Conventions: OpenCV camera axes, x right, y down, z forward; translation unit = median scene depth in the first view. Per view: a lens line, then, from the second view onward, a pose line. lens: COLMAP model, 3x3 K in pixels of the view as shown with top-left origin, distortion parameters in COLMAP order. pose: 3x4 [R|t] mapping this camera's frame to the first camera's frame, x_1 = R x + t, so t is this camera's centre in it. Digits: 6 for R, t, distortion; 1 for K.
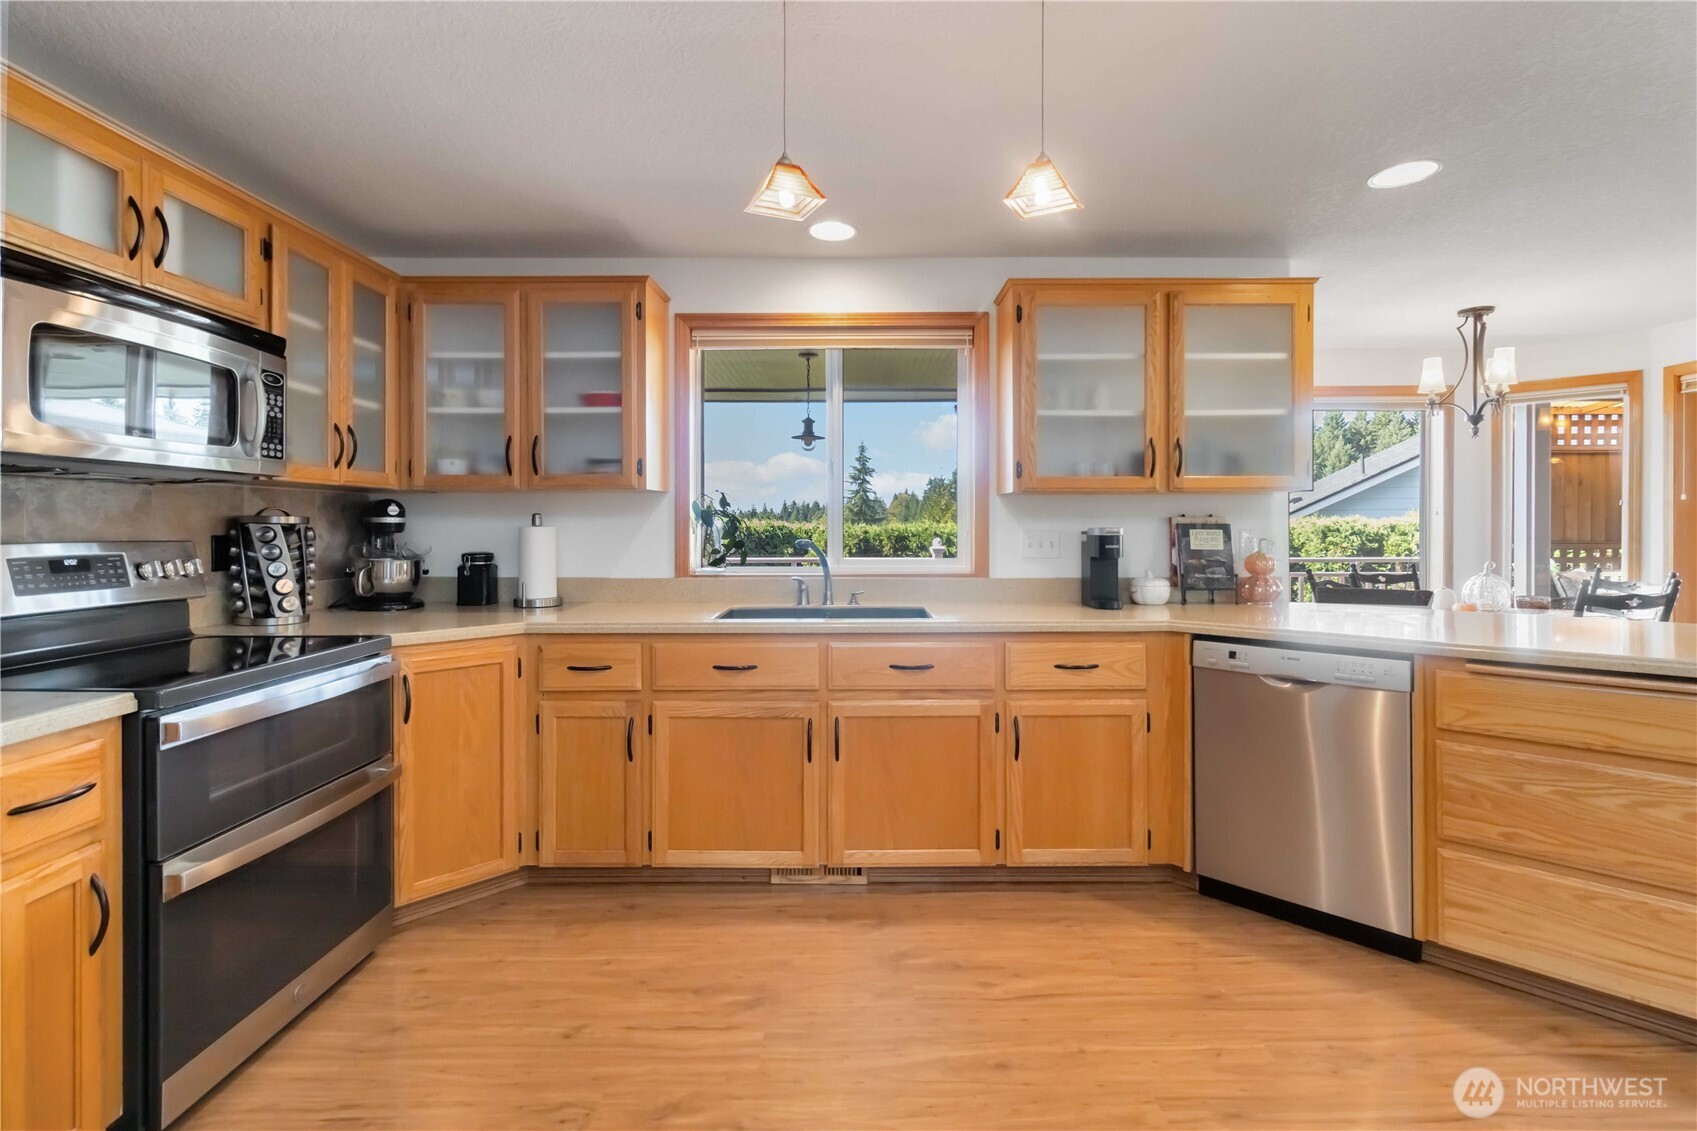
lens RADIAL K [[789.8, 0, 856.6], [0, 789.8, 523.8], [0, 0, 1]] dist [-0.000640, -0.000058]
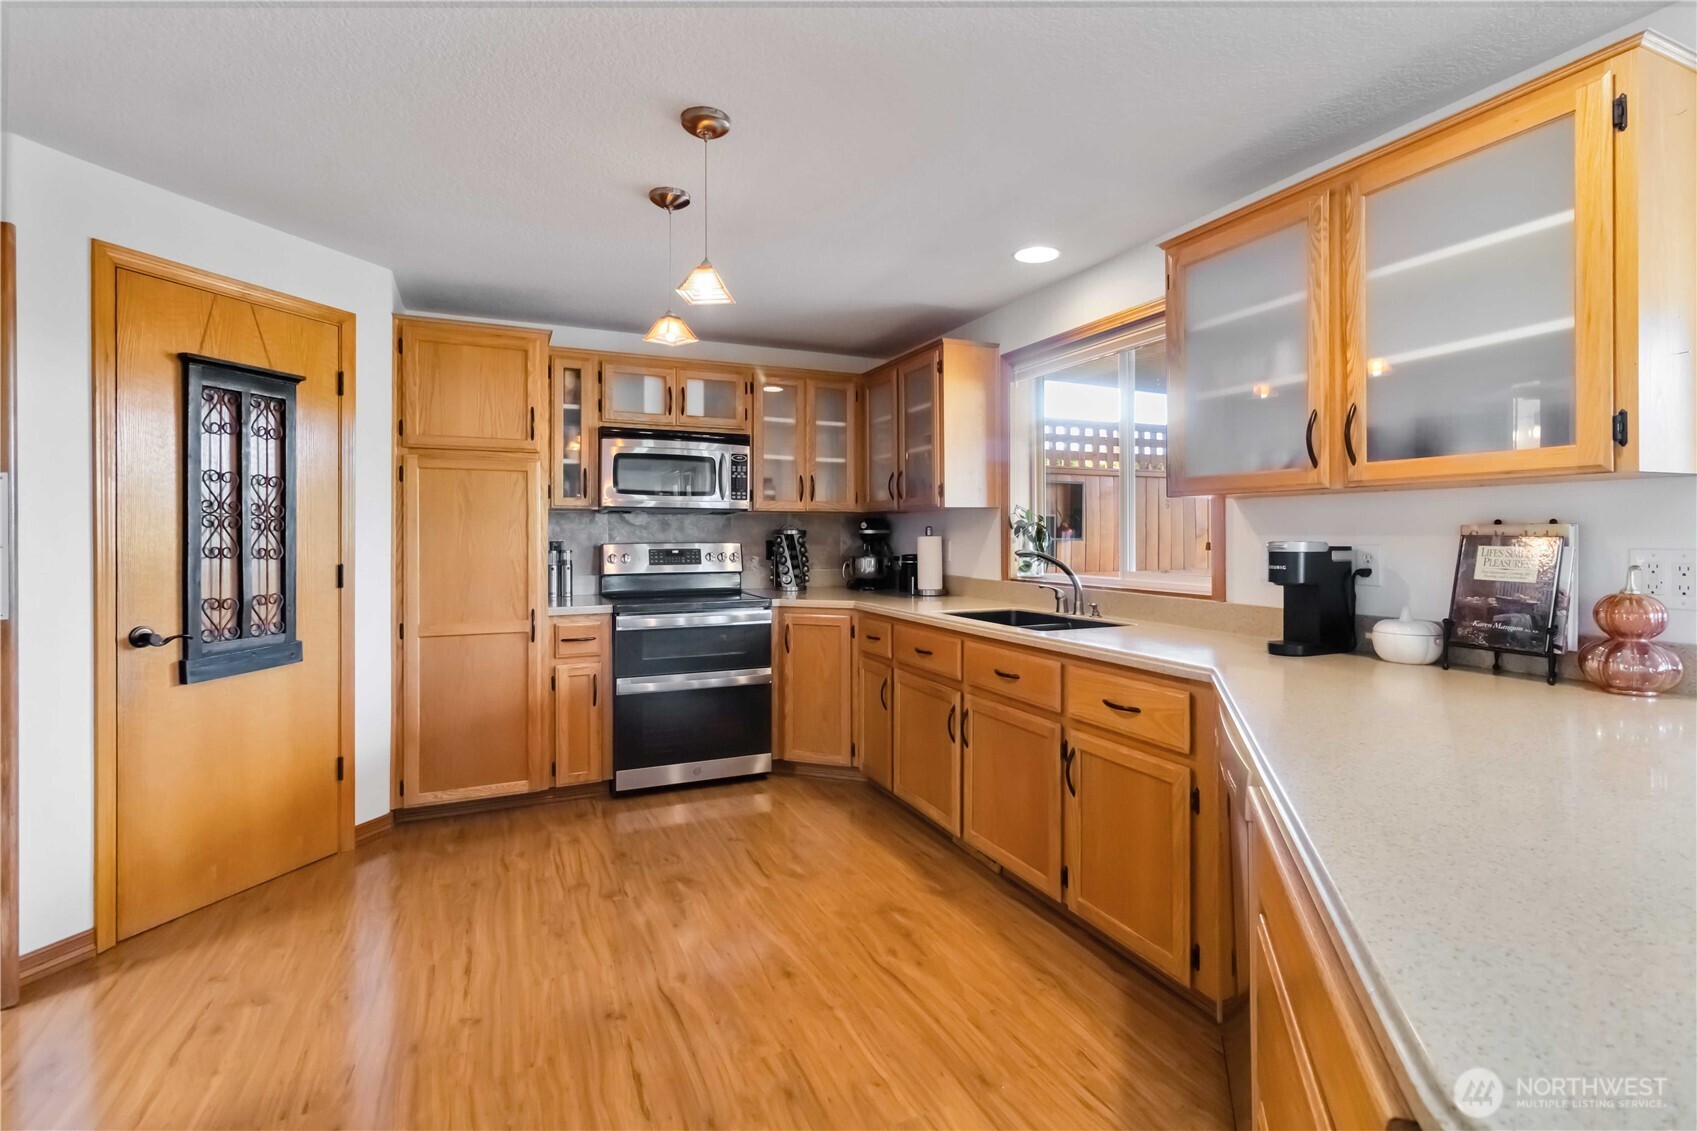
lens RADIAL K [[771.5, 0, 854.7], [0, 771.5, 535.7], [0, 0, 1]] dist [-0.001811, -0.000013]
pose [[0.422839, 0.002991, -0.906200, 0.900182], [-0.000387, 0.999995, 0.003120, -0.002671], [0.906205, -0.000969, 0.422838, 0.398496]]
